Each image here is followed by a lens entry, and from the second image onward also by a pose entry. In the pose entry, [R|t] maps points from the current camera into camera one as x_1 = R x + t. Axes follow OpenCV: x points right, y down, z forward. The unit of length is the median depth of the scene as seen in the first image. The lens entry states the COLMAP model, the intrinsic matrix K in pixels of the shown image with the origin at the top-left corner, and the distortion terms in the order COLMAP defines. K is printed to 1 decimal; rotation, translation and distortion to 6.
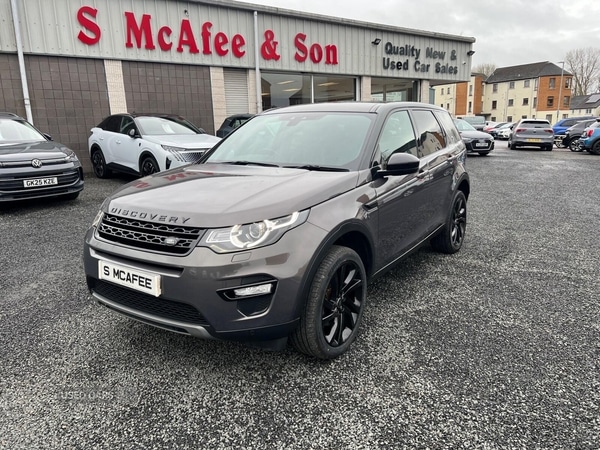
lens RADIAL K [[446.0, 0, 305.6], [0, 446.0, 227.6], [0, 0, 1]] dist [0.051220, -0.059384]
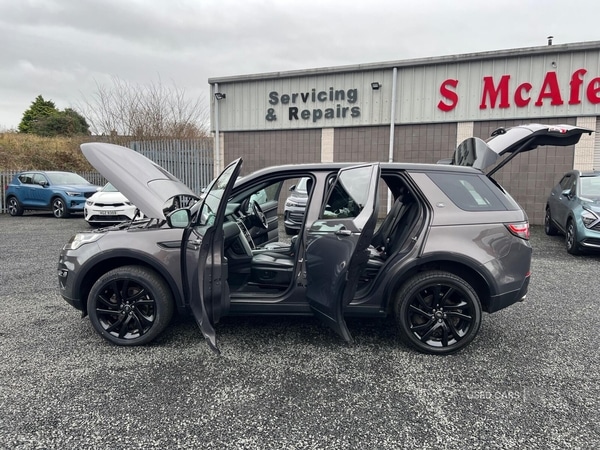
lens RADIAL K [[444.4, 0, 300.0], [0, 444.4, 225.0], [0, 0, 1]] dist [0.051084, -0.060675]
pose [[0.501847, 0.109688, -0.857973, 0.324586], [-0.213890, 0.976858, -0.000222, -0.041782], [0.838093, 0.183624, 0.513694, 0.150712]]
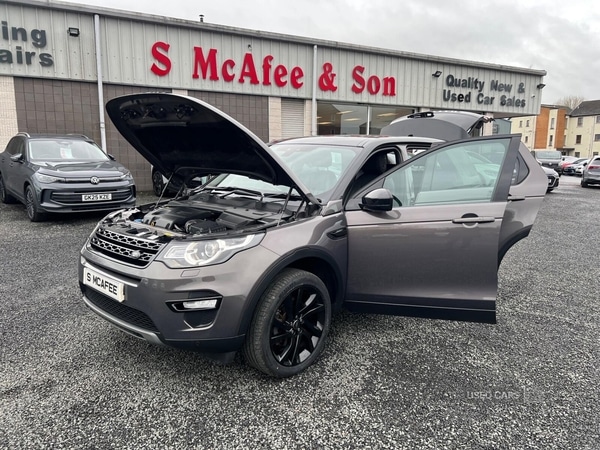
lens RADIAL K [[446.0, 0, 305.6], [0, 446.0, 227.6], [0, 0, 1]] dist [0.051220, -0.059384]
pose [[0.987351, 0.059043, -0.147143, 0.051961], [-0.067510, 0.996298, -0.053220, -0.001022], [0.143456, 0.062480, 0.987682, -0.010988]]
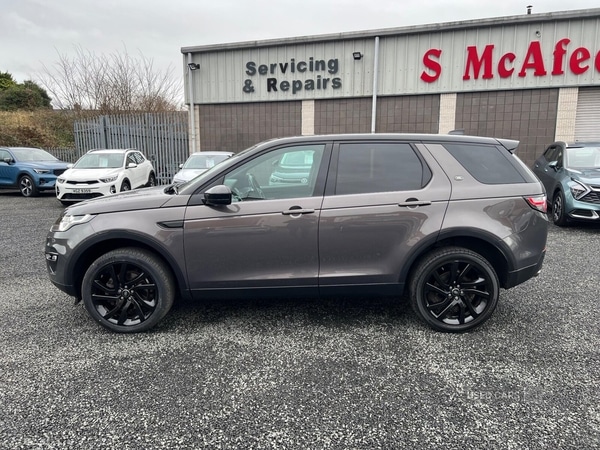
lens RADIAL K [[445.5, 0, 296.6], [0, 445.5, 226.7], [0, 0, 1]] dist [0.052976, -0.062936]
pose [[0.549038, 0.150641, -0.822110, 0.297718], [-0.199445, 0.978821, 0.046160, -0.037419], [0.811652, 0.138622, 0.567455, 0.139954]]
